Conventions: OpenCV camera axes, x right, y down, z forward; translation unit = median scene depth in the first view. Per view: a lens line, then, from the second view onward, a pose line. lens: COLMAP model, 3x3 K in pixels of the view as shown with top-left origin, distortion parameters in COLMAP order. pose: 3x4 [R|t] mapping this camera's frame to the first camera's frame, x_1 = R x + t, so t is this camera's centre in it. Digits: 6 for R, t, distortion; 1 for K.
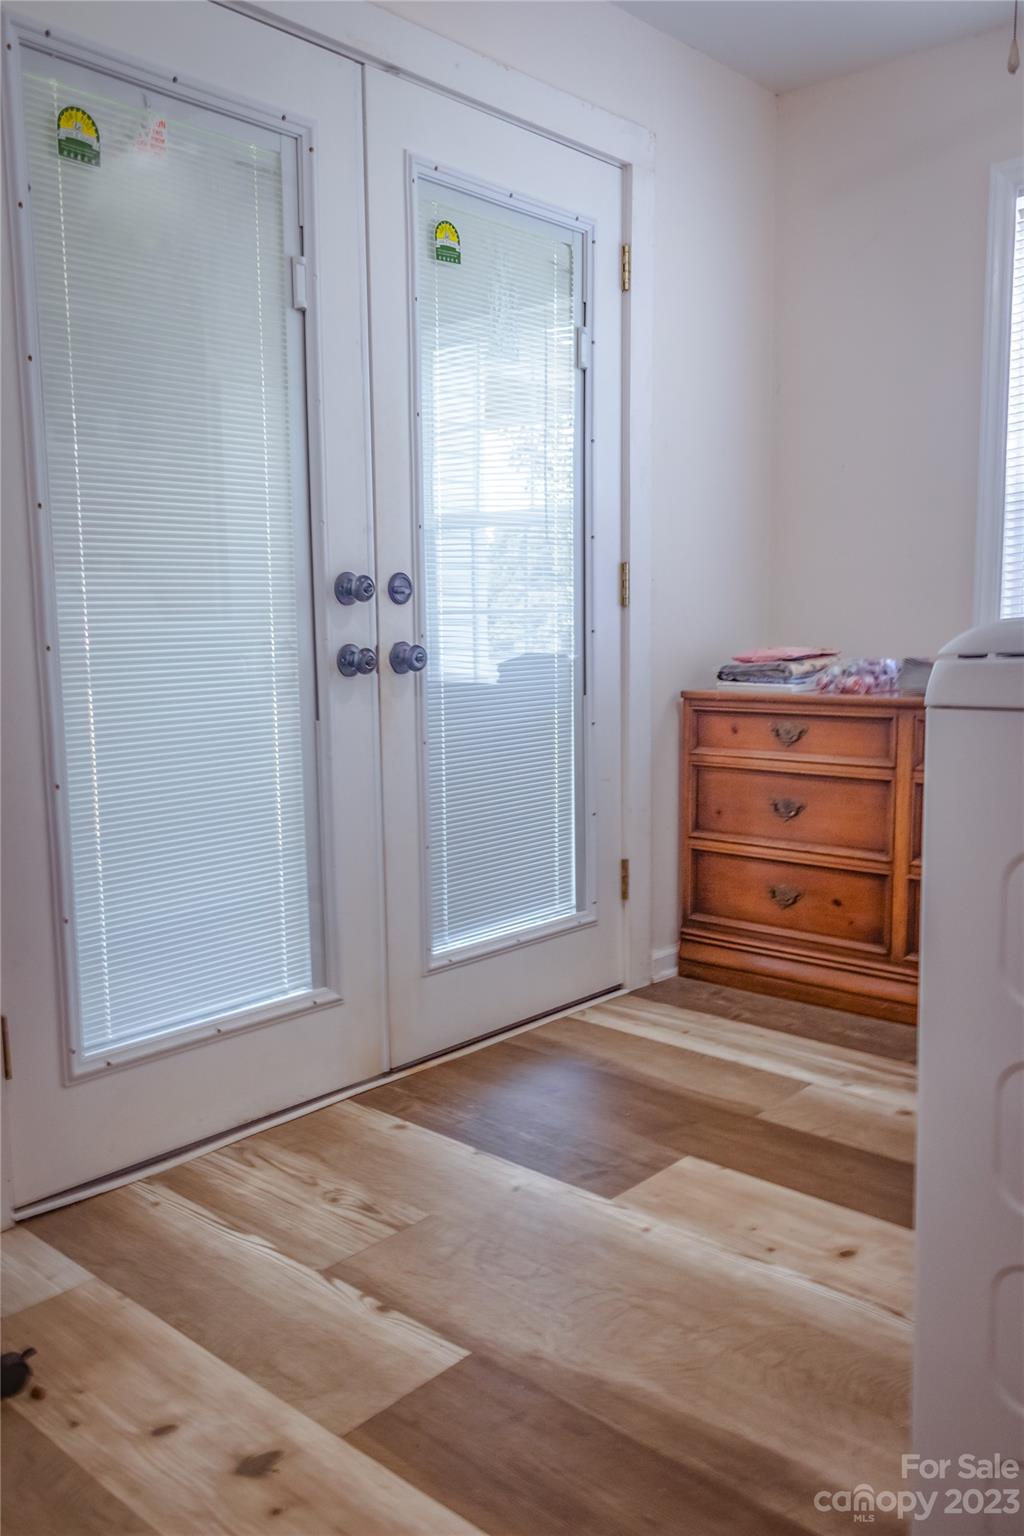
lens RADIAL K [[1239.5, 0, 512.0], [0, 1239.5, 768.0], [0, 0, 1]] dist [-0.001383, 0.007438]
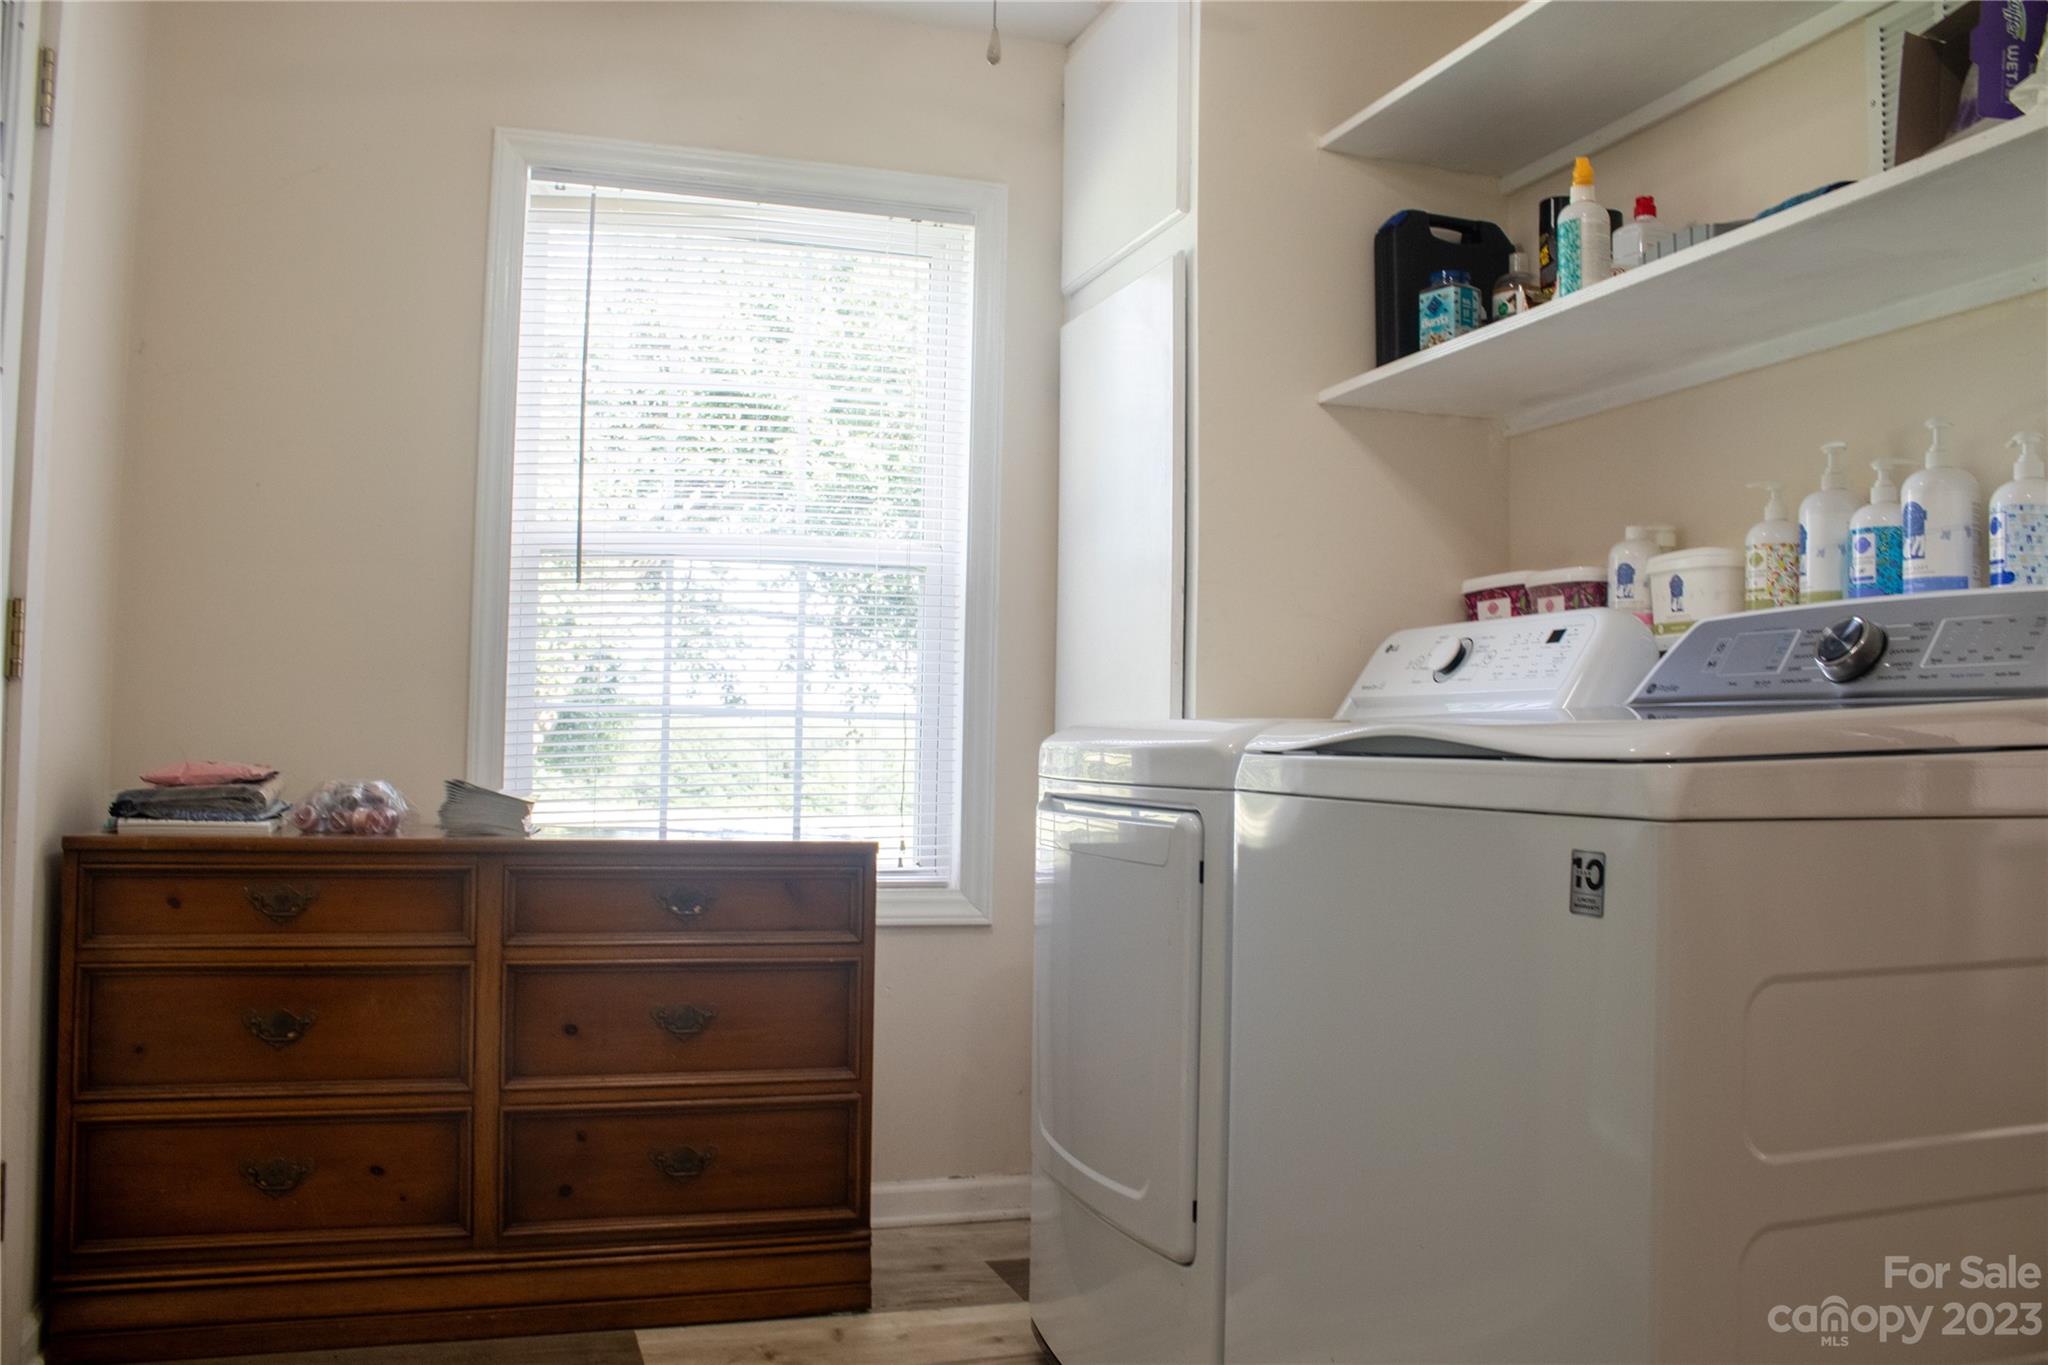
lens RADIAL K [[1702.6, 0, 1024.0], [0, 1702.6, 682.5], [0, 0, 1]] dist [-0.153783, 0.109345]
pose [[0.506142, 0.054188, 0.860746, -0.287497], [0.079229, 0.990883, -0.108970, -0.017305], [-0.858803, 0.123350, 0.497234, 0.267943]]
